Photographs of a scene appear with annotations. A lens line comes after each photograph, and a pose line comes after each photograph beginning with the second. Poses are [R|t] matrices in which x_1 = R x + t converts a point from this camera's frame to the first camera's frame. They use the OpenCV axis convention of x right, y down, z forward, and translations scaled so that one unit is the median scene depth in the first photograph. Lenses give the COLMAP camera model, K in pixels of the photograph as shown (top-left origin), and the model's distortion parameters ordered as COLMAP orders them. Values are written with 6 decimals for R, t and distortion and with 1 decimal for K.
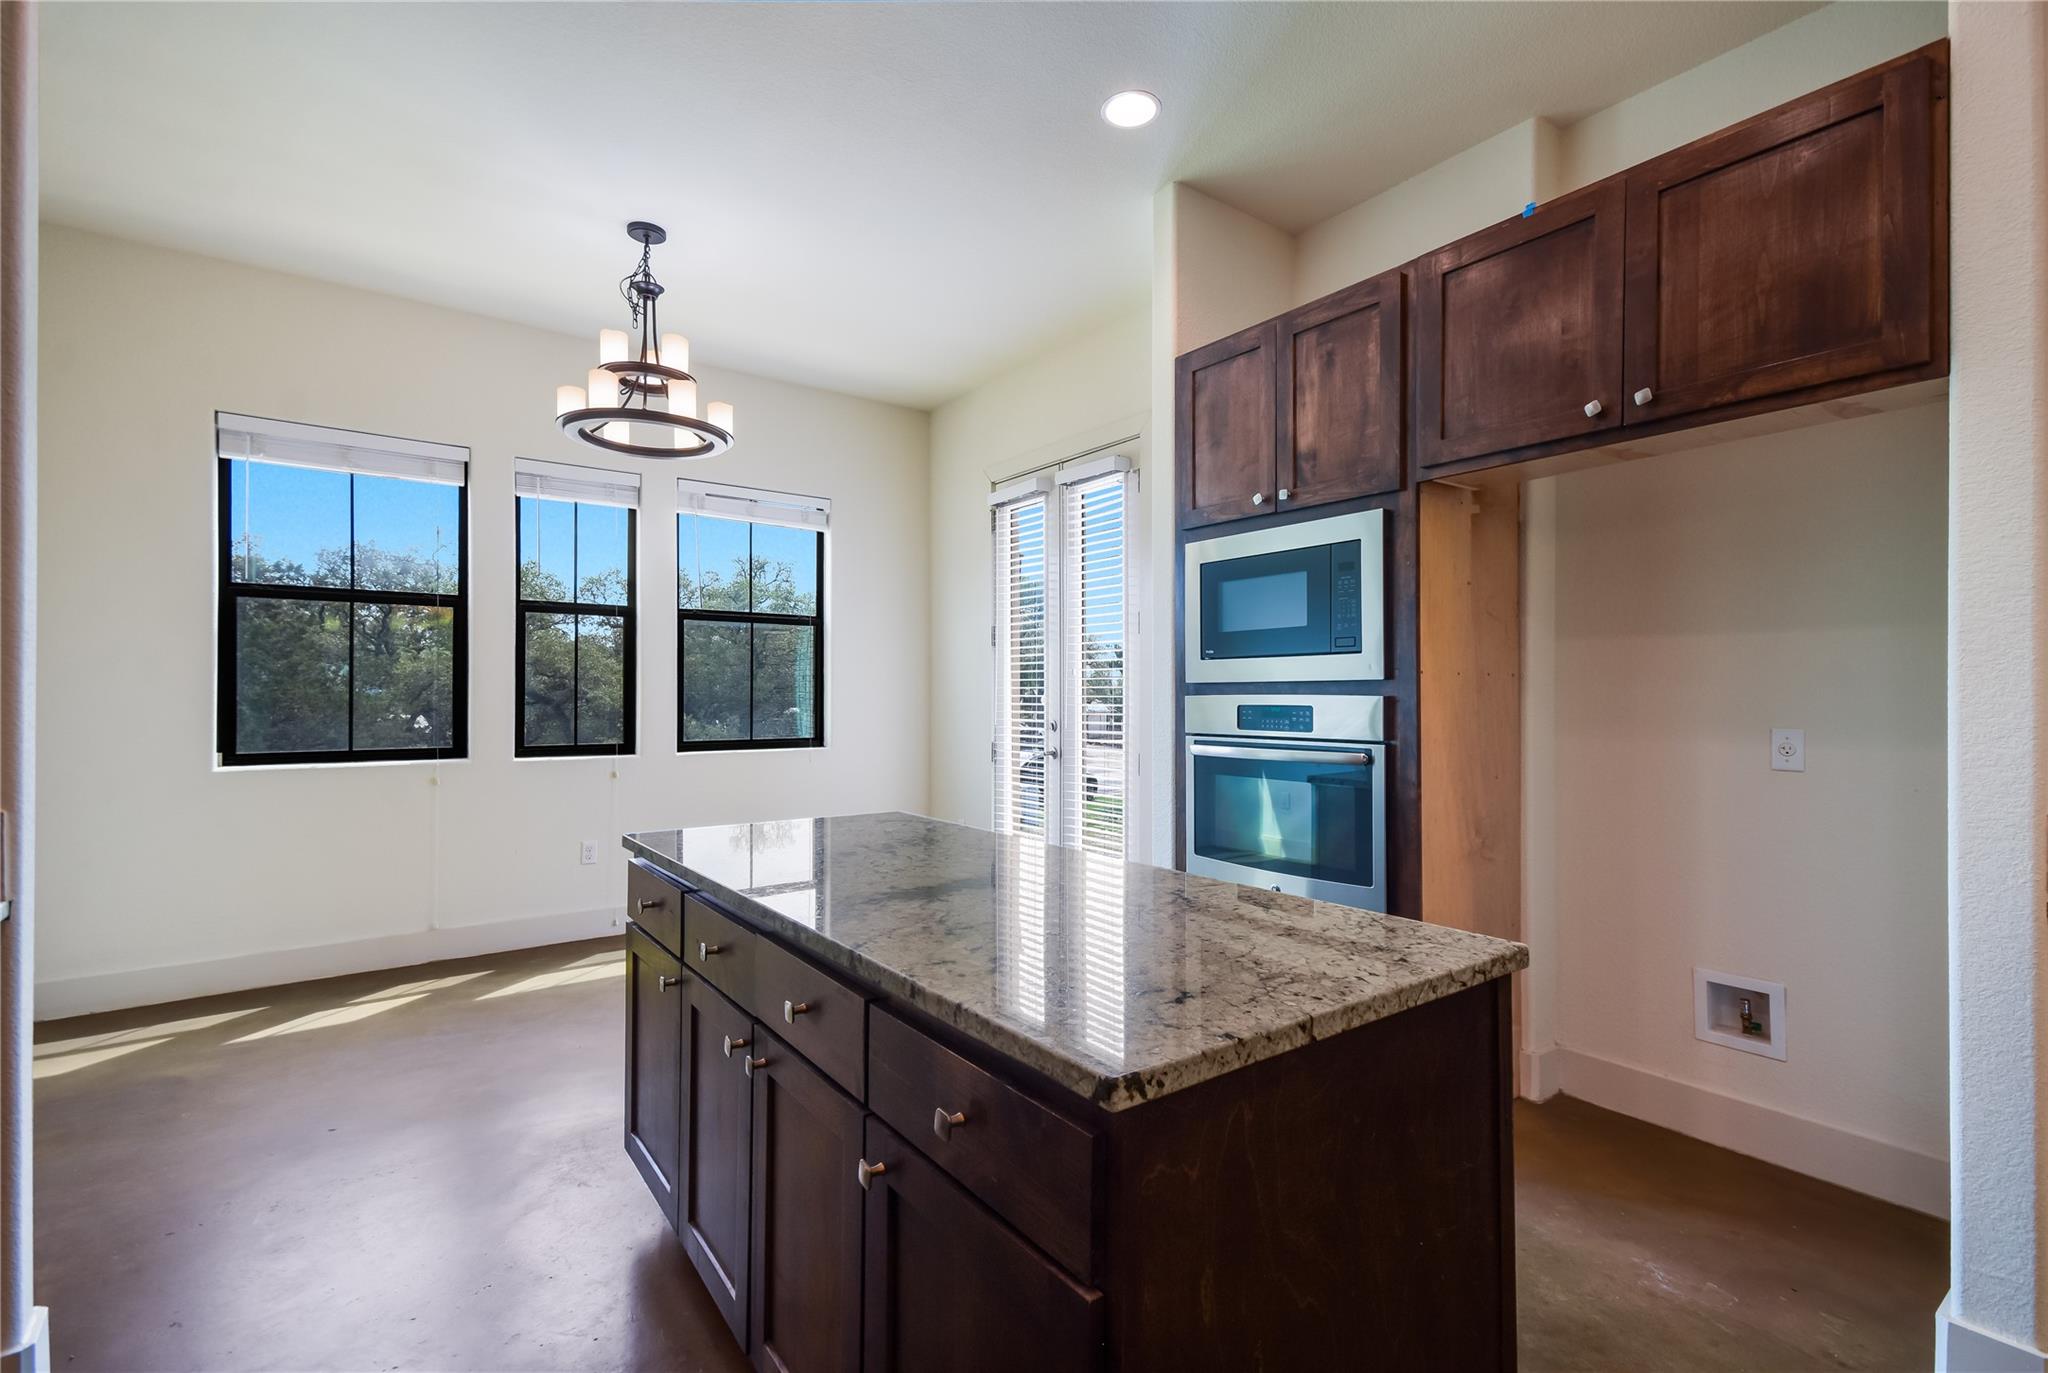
lens RADIAL K [[912.5, 0, 1040.9], [0, 912.5, 690.3], [0, 0, 1]] dist [0.013922, -0.000006]
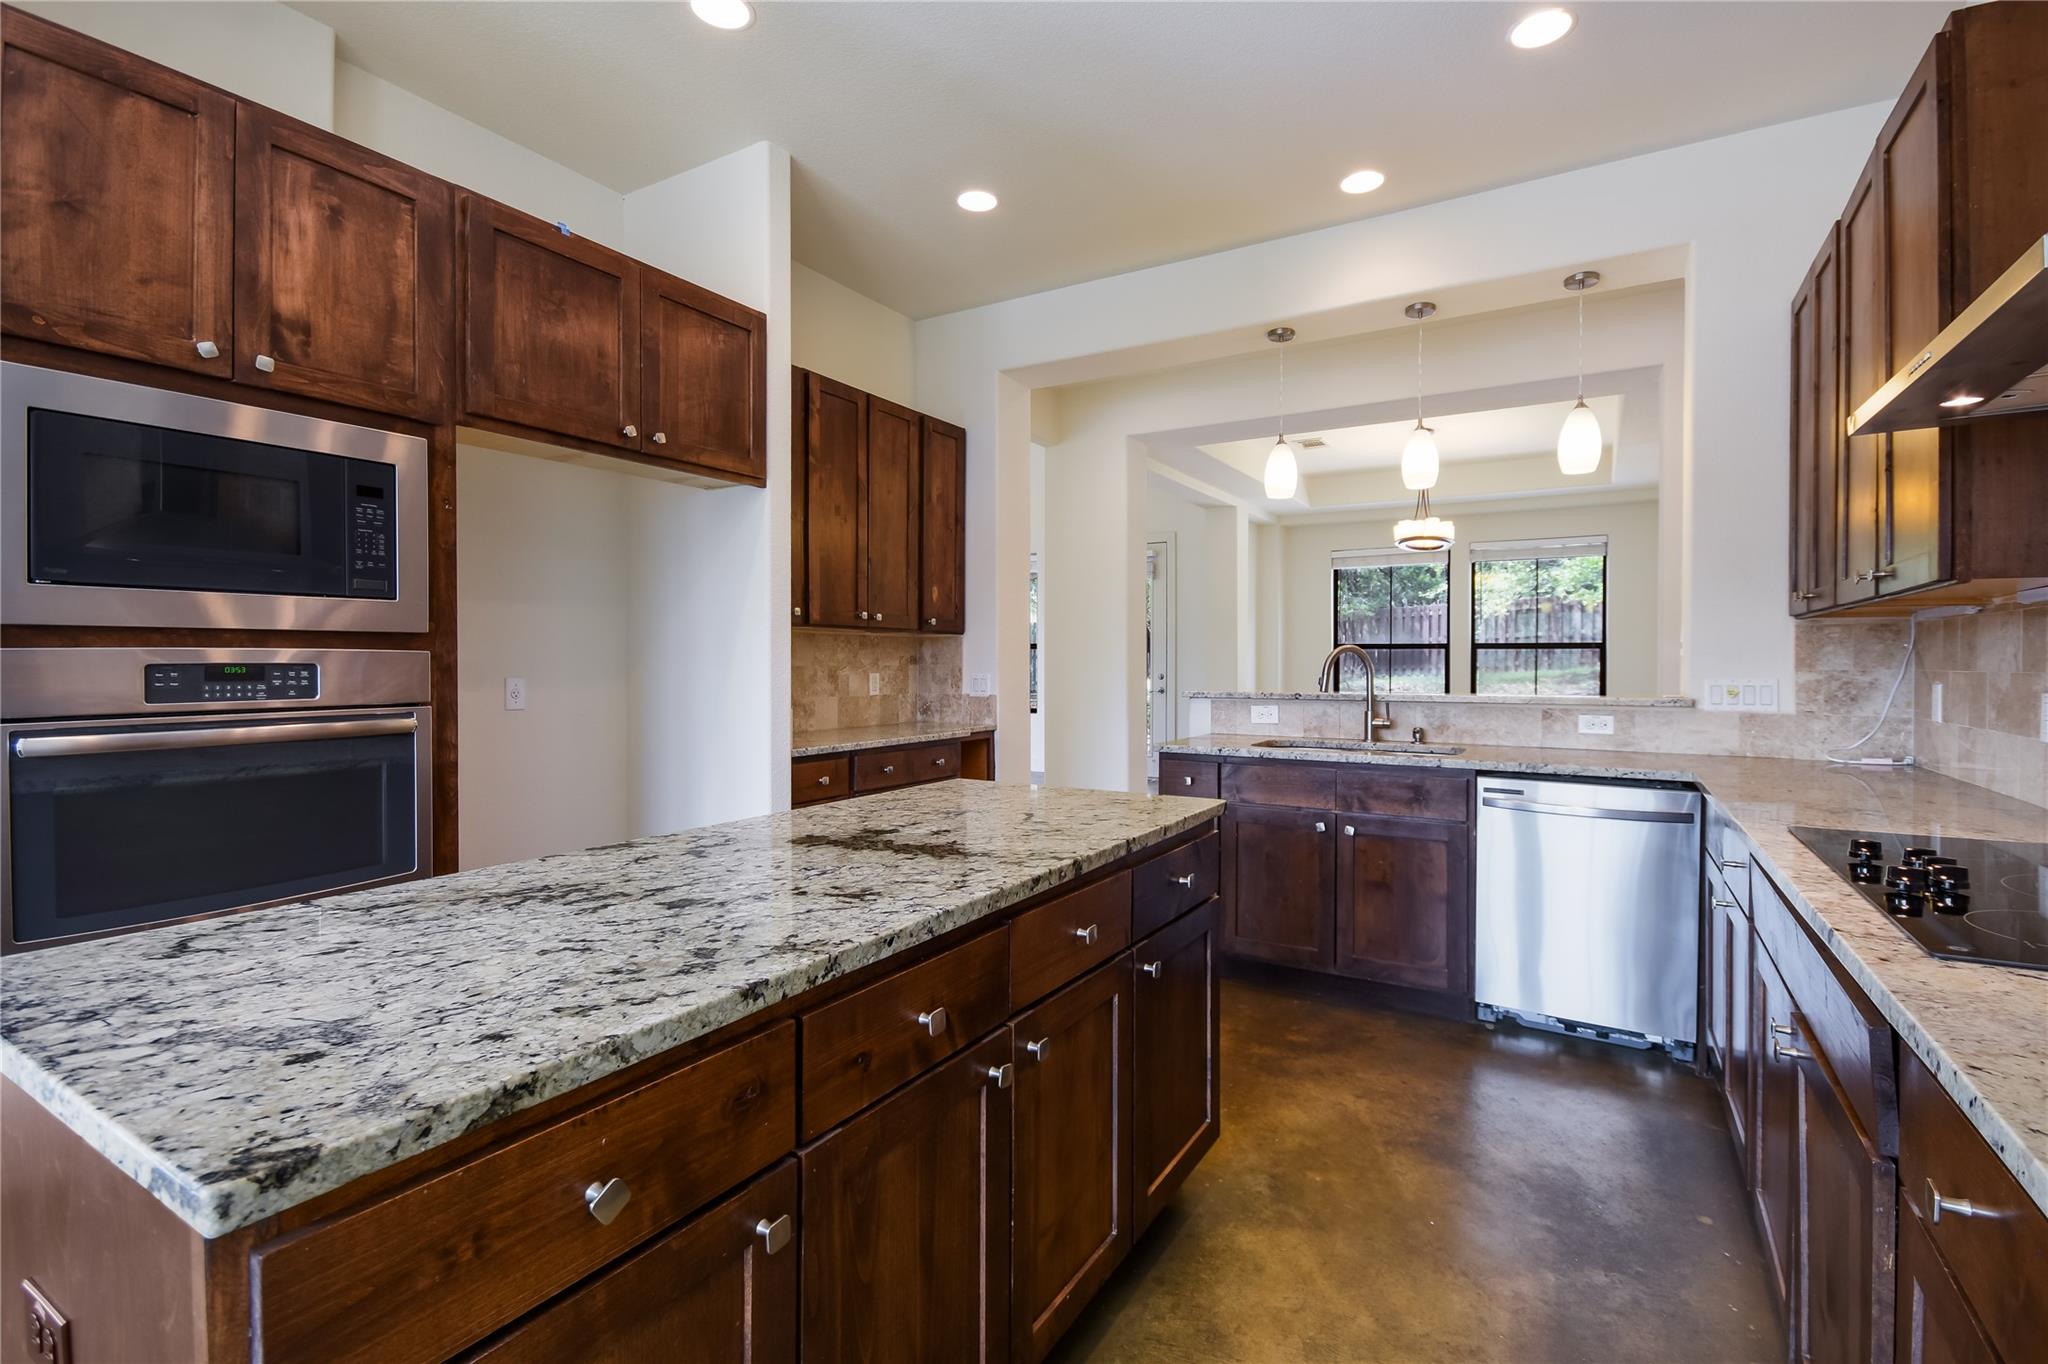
lens RADIAL K [[912.5, 0, 1040.9], [0, 912.5, 685.8], [0, 0, 1]] dist [0.013922, -0.000006]
pose [[-0.368854, -0.027679, 0.929075, -0.642865], [-0.006138, 0.999607, 0.027344, 0.011303], [-0.929467, 0.004383, -0.368879, 0.730020]]
